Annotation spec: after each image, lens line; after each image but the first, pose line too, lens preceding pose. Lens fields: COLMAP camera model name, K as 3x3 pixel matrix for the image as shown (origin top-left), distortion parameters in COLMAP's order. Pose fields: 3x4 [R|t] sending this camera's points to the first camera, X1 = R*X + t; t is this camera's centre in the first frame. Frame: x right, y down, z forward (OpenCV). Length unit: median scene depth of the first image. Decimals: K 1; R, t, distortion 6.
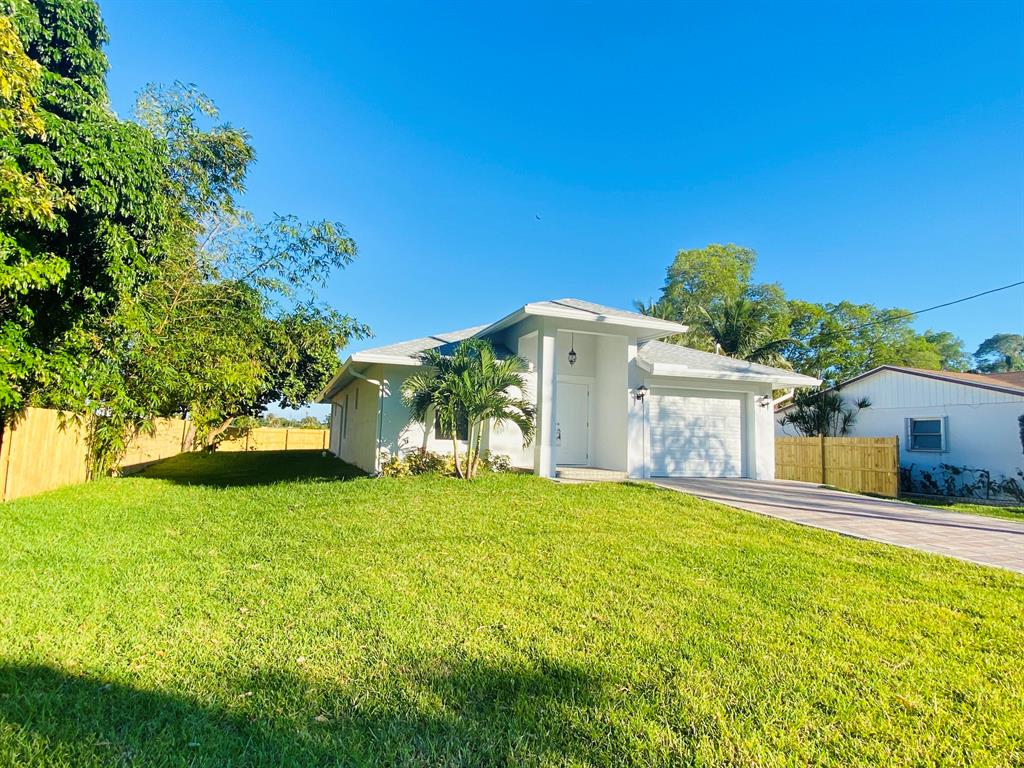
lens RADIAL K [[563.9, 0, 507.3], [0, 563.9, 385.1], [0, 0, 1]] dist [0.021112, -0.005175]
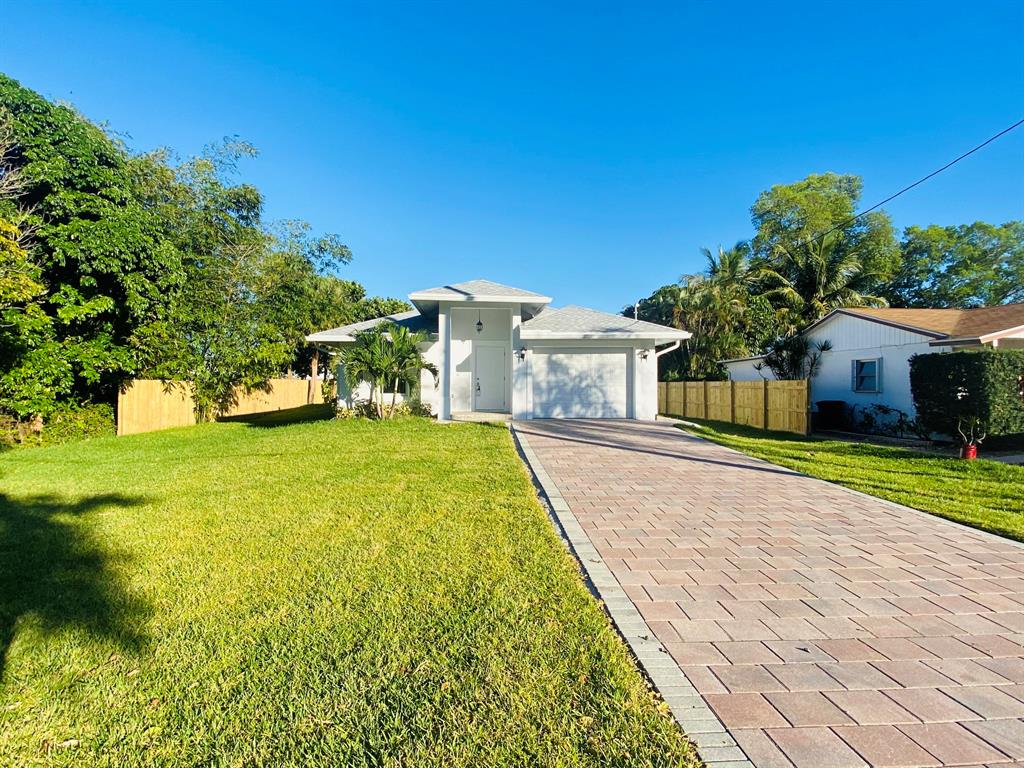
lens RADIAL K [[548.8, 0, 514.2], [0, 548.8, 377.8], [0, 0, 1]] dist [0.033594, -0.011968]
pose [[0.957548, -0.030351, -0.286671, 0.543010], [0.052858, 0.996067, 0.071102, -0.018579], [0.283385, -0.083237, 0.955387, -0.179101]]
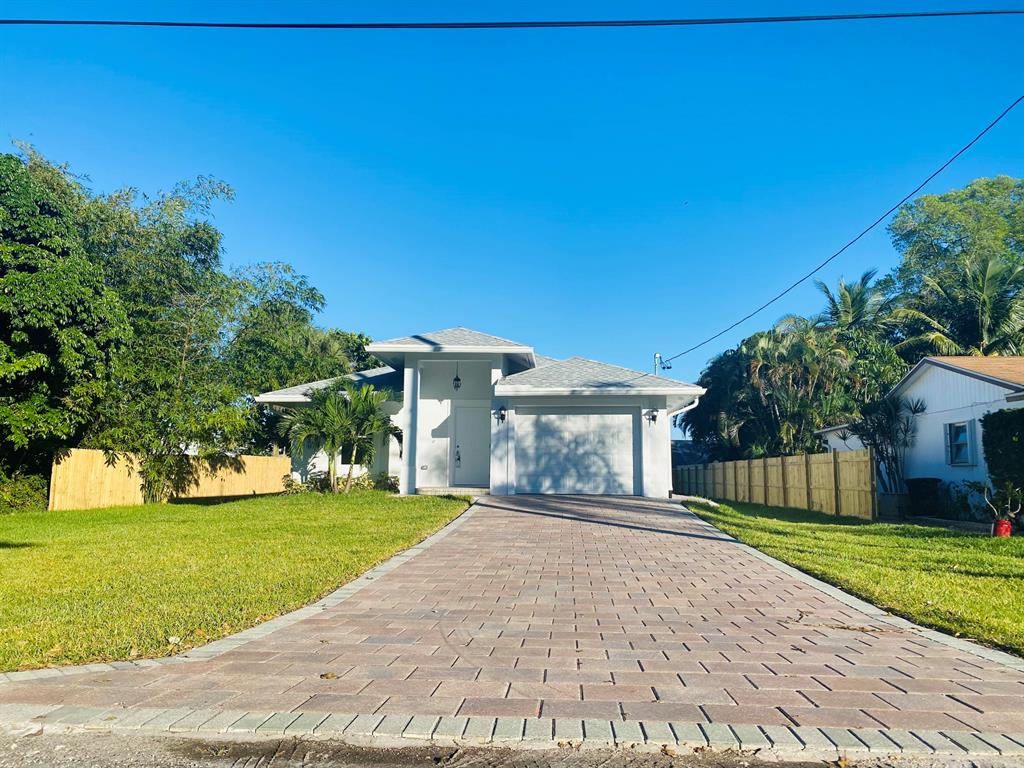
lens RADIAL K [[770.0, 0, 521.4], [0, 770.0, 388.0], [0, 0, 1]] dist [0.012202, 0.035667]
pose [[0.916454, -0.067508, -0.394404, 0.795641], [0.057488, 0.997654, -0.037183, 0.020164], [0.395989, 0.011403, 0.918185, -0.283696]]
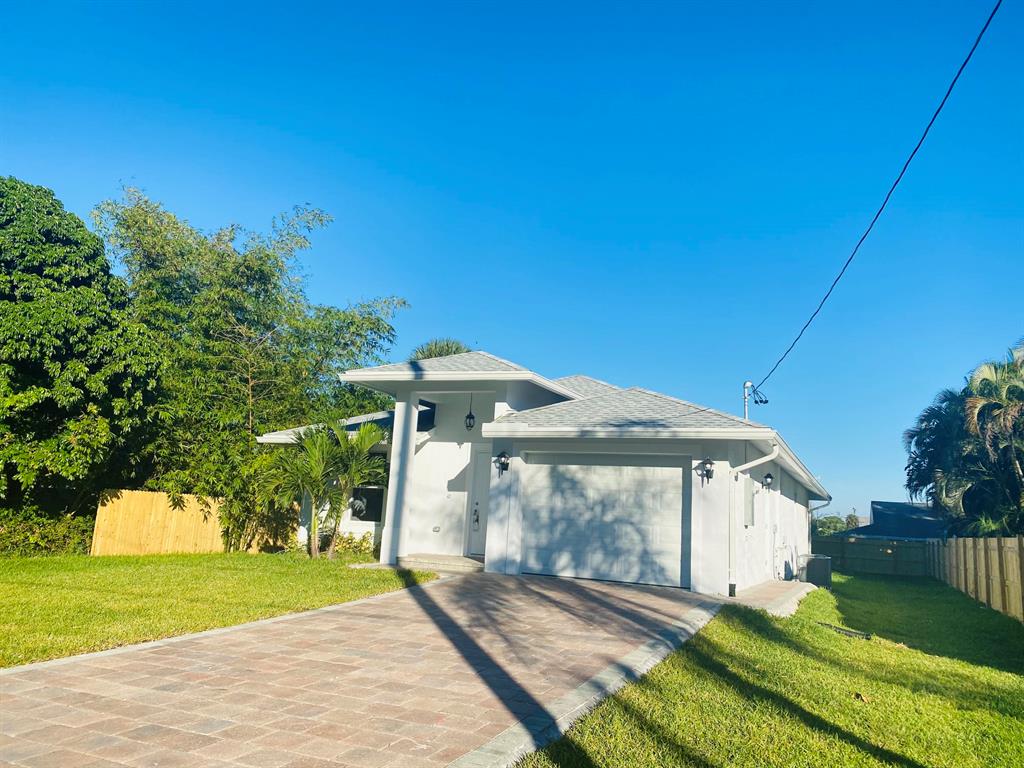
lens RADIAL K [[770.0, 0, 526.1], [0, 770.0, 378.6], [0, 0, 1]] dist [0.012202, 0.035667]
pose [[0.732307, -0.110672, -0.671921, 0.940129], [0.031162, 0.991118, -0.129285, 0.036369], [0.680261, 0.073738, 0.729251, 0.224739]]
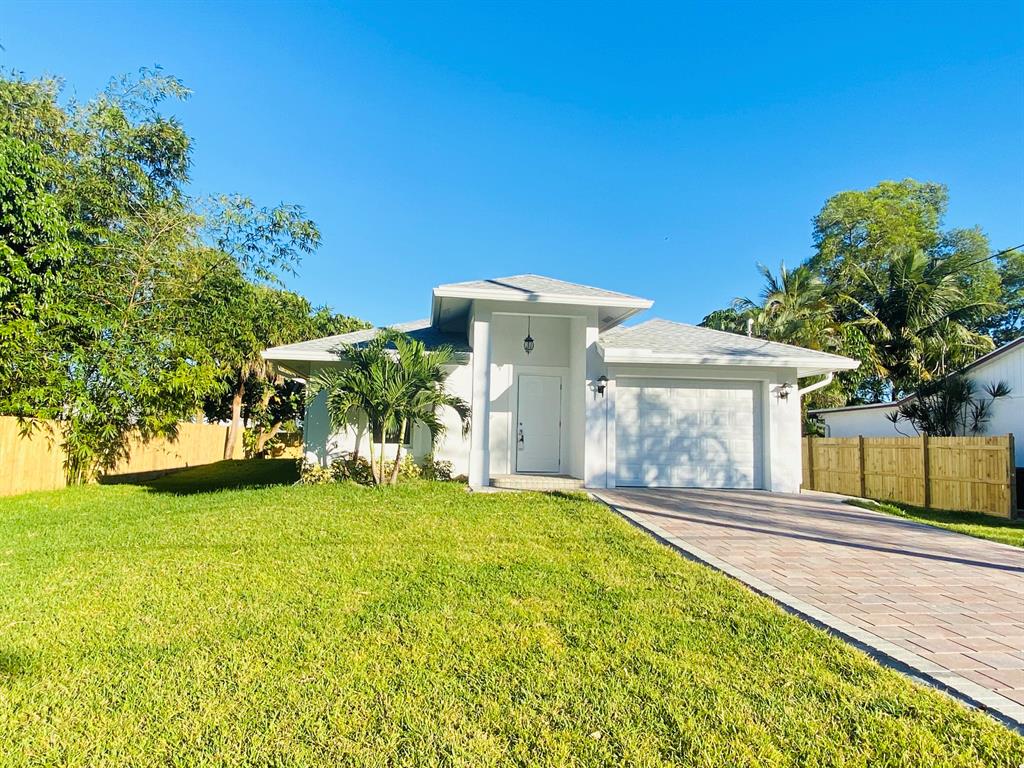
lens RADIAL K [[689.1, 0, 515.4], [0, 689.1, 381.7], [0, 0, 1]] dist [0.019674, -0.007405]
pose [[0.974653, -0.027086, -0.222078, 0.319603], [0.027898, 0.999611, 0.000522, 0.005244], [0.221977, -0.006704, 0.975029, -0.006154]]
